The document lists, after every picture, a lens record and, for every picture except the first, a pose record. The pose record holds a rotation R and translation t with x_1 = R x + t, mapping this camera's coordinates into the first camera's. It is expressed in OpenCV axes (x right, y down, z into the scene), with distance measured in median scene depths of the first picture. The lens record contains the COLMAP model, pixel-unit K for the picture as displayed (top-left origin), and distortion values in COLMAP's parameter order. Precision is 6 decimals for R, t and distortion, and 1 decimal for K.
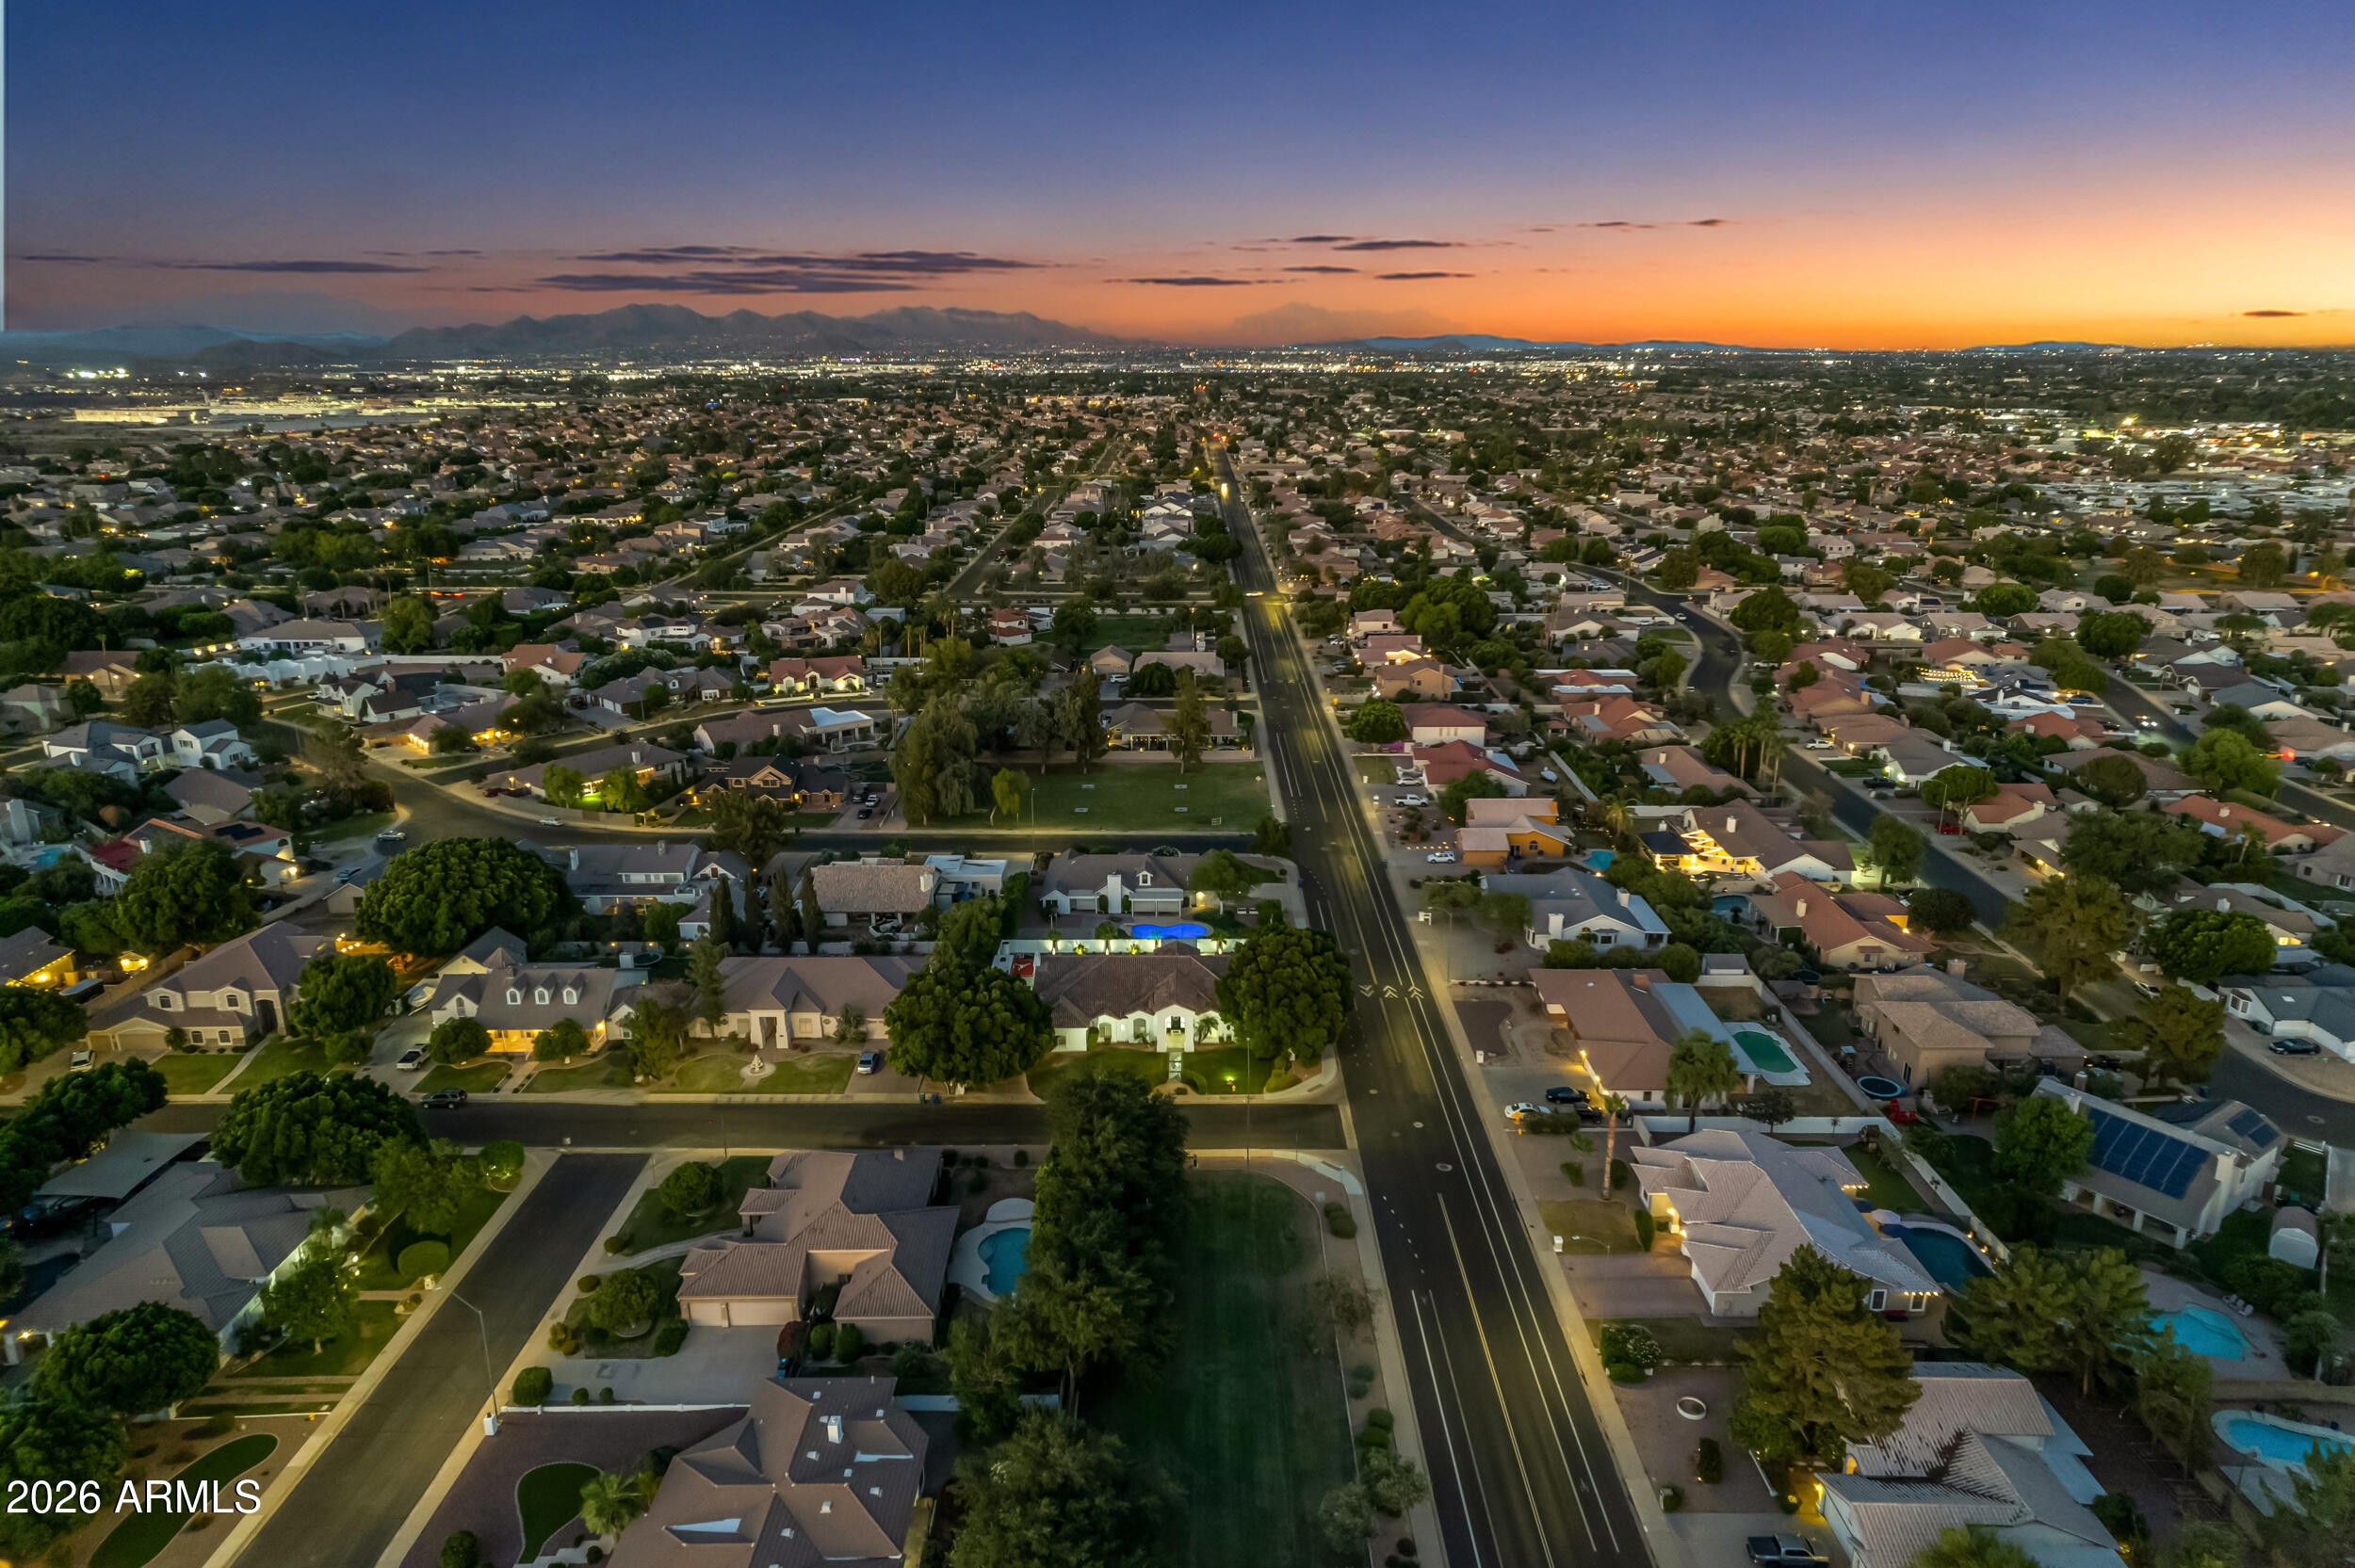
lens RADIAL K [[1473.9, 0, 1177.5], [0, 1473.9, 784.0], [0, 0, 1]] dist [0.019717, 0.002414]
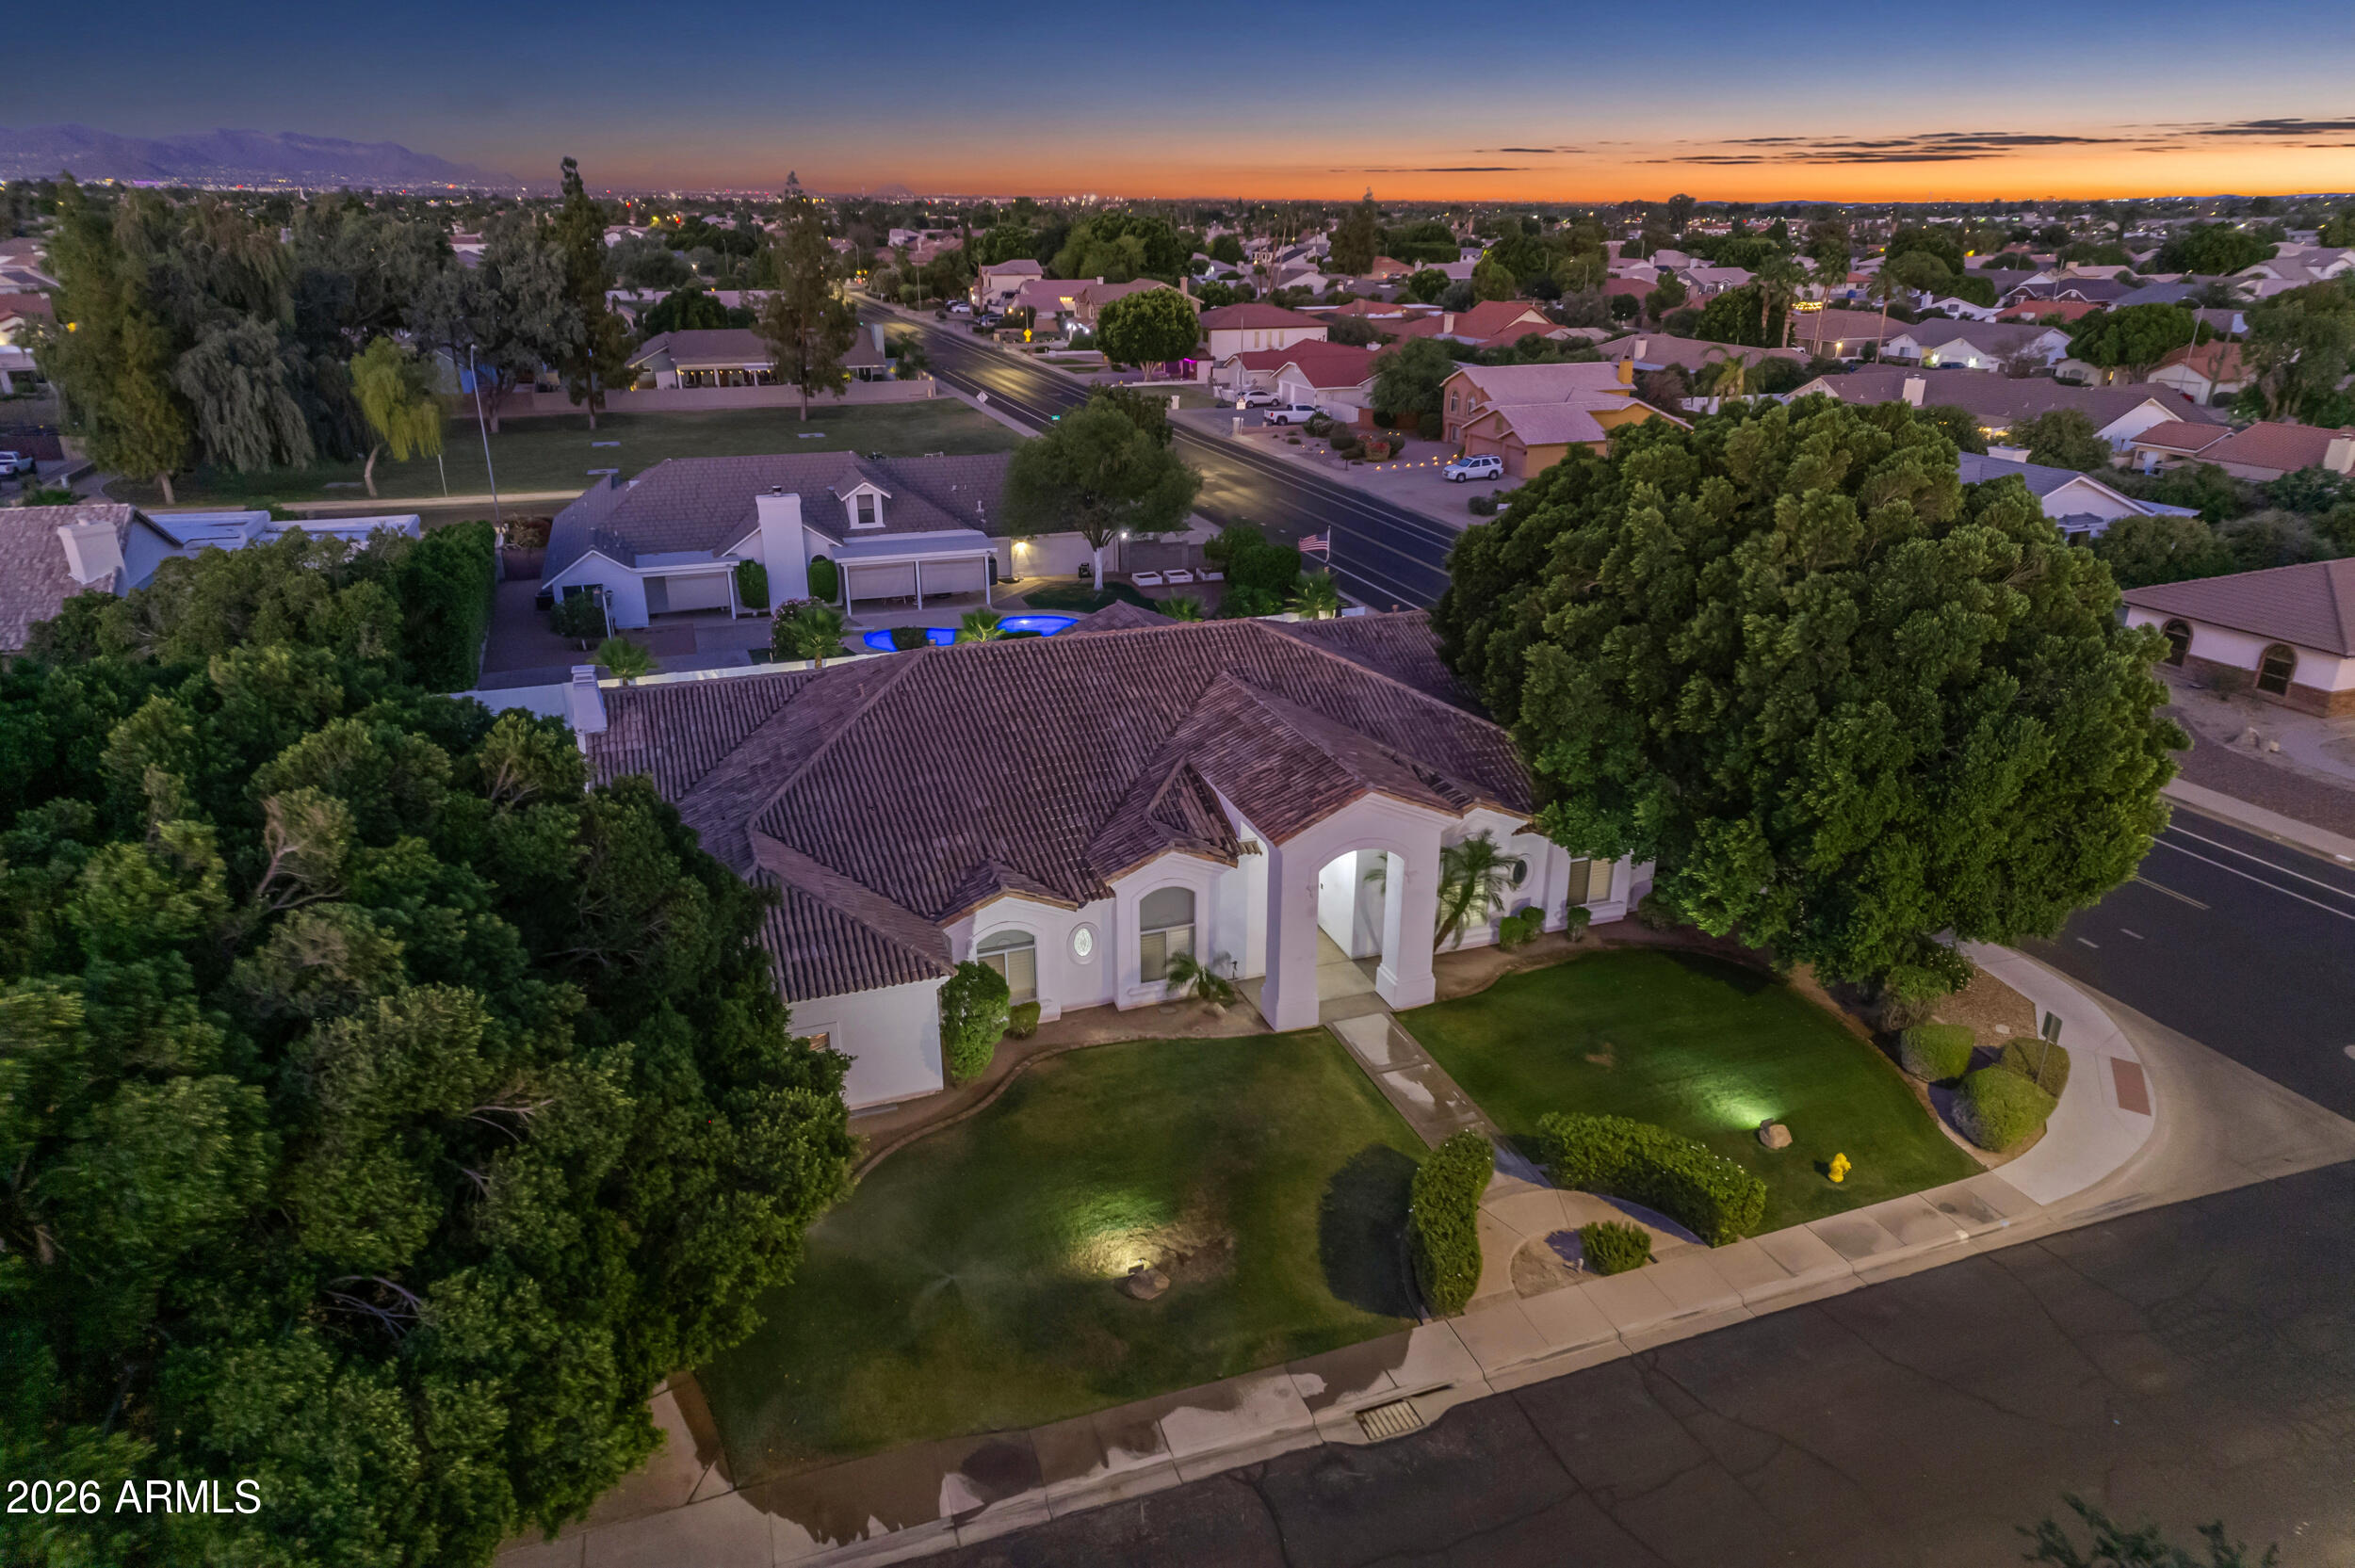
lens RADIAL K [[1473.9, 0, 1177.5], [0, 1473.9, 784.0], [0, 0, 1]] dist [0.019717, 0.002414]
pose [[0.938450, -0.122408, 0.322998, -0.089466], [0.093399, 0.990193, 0.103893, 0.121998], [-0.332548, -0.067331, 0.940680, 0.798455]]
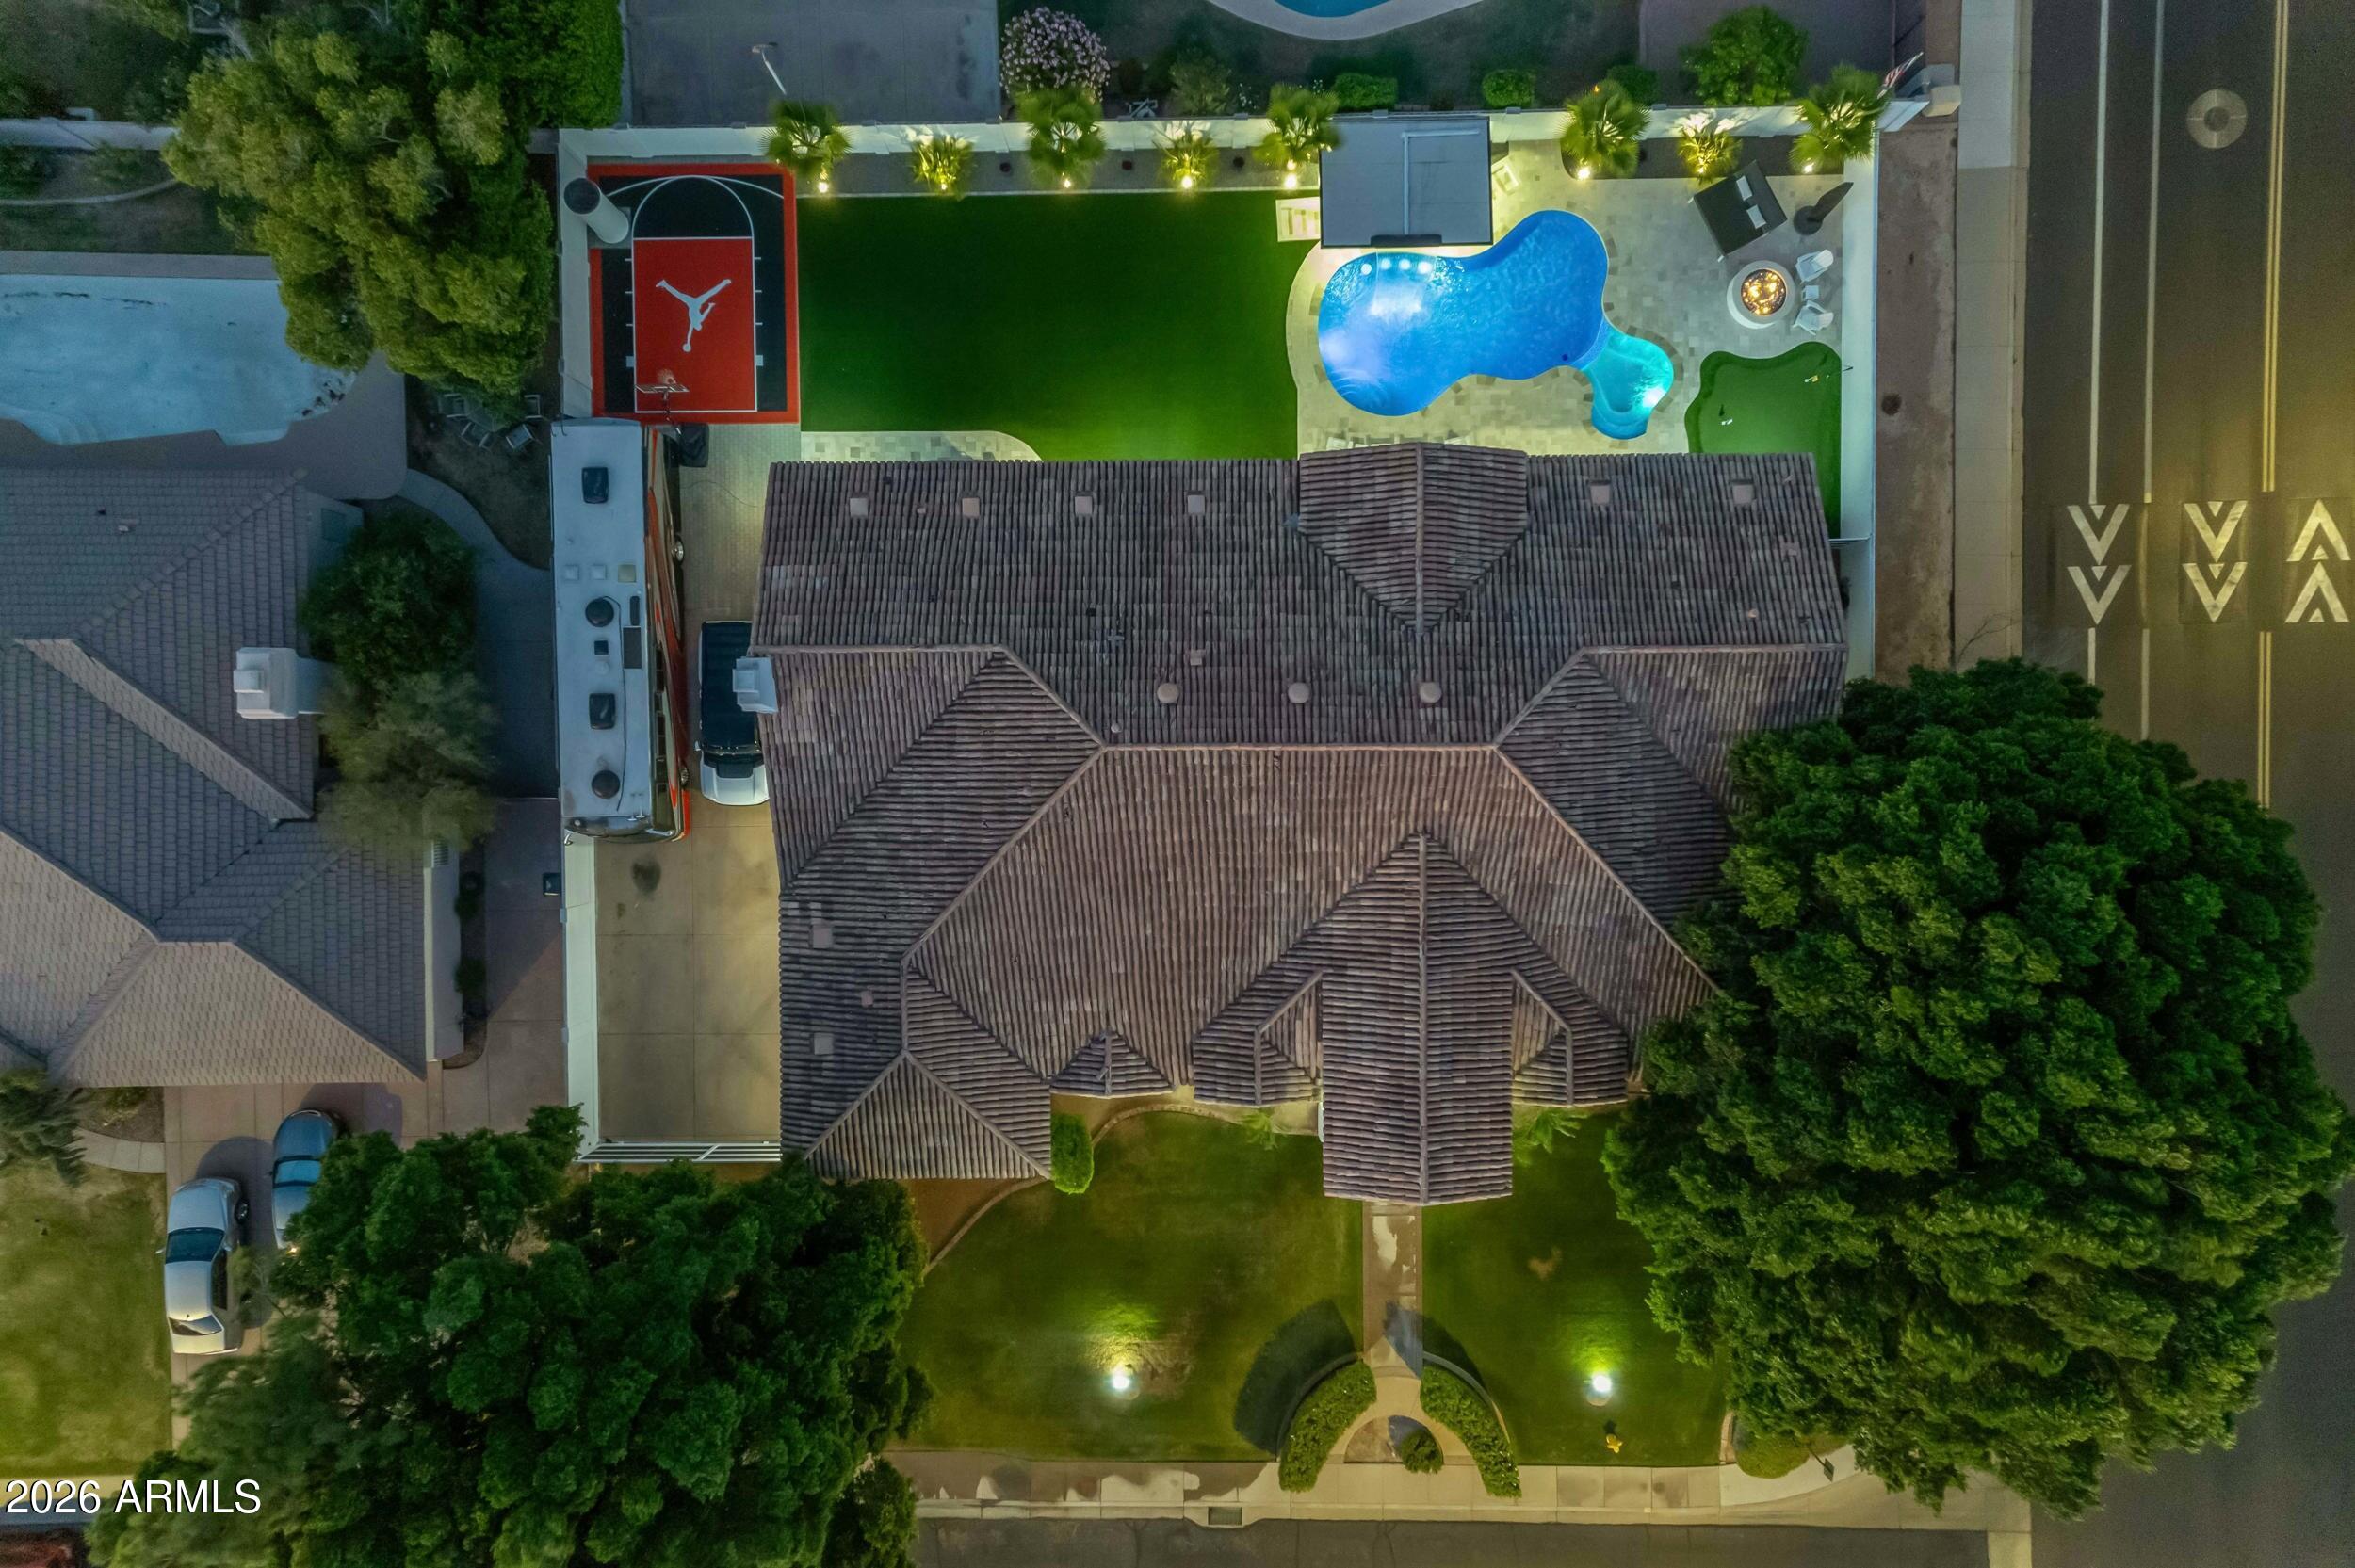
lens RADIAL K [[1473.9, 0, 1177.5], [0, 1473.9, 784.0], [0, 0, 1]] dist [0.019717, 0.002414]
pose [[0.999863, -0.014894, -0.007184, -0.035599], [0.010880, 0.265416, 0.964073, -0.082918], [-0.012452, -0.964019, 0.265542, 0.977538]]
